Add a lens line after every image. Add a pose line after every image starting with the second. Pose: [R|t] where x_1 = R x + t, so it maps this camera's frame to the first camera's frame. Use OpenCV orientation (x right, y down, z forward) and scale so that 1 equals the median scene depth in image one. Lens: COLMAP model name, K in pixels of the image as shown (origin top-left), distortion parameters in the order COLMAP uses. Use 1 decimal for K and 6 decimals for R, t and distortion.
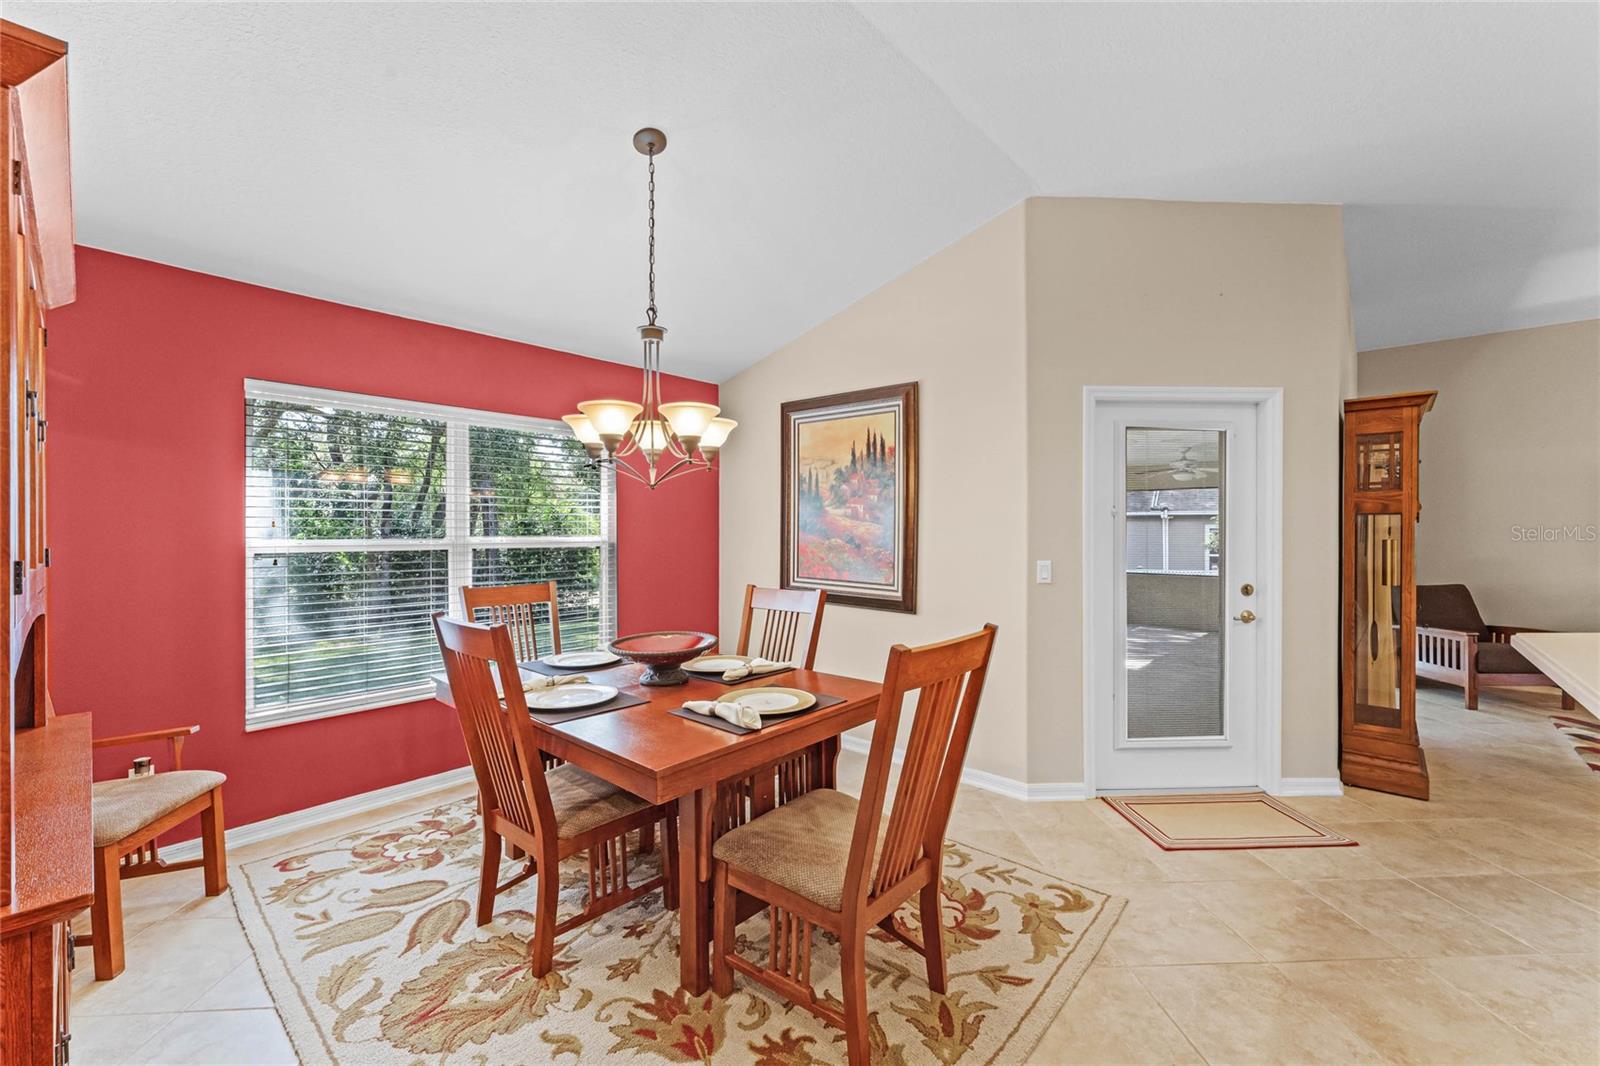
lens RADIAL K [[651.7, 0, 799.2], [0, 651.7, 533.3], [0, 0, 1]] dist [0.001289, 0.000082]
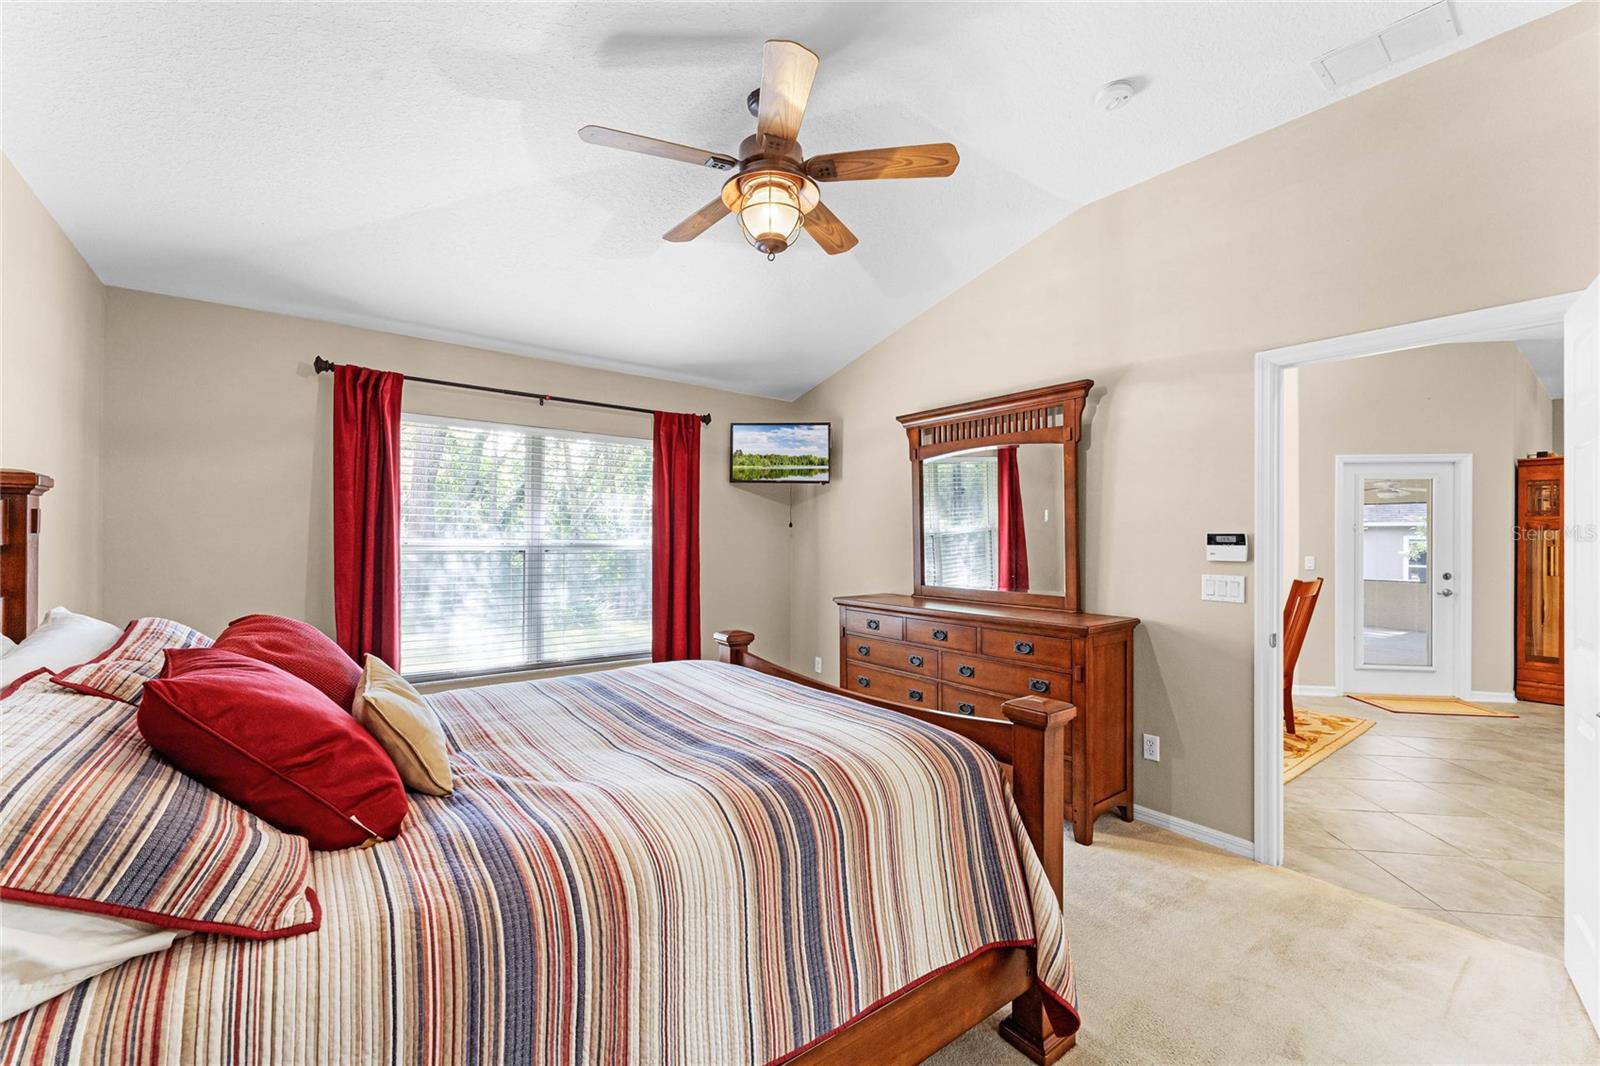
lens RADIAL K [[651.7, 0, 798.6], [0, 651.7, 532.3], [0, 0, 1]] dist [0.001289, 0.000082]
pose [[0.982797, 0.009090, -0.184463, -0.601971], [-0.011135, 0.999887, -0.010054, 0.011086], [0.184351, 0.011935, 0.982788, -0.896926]]
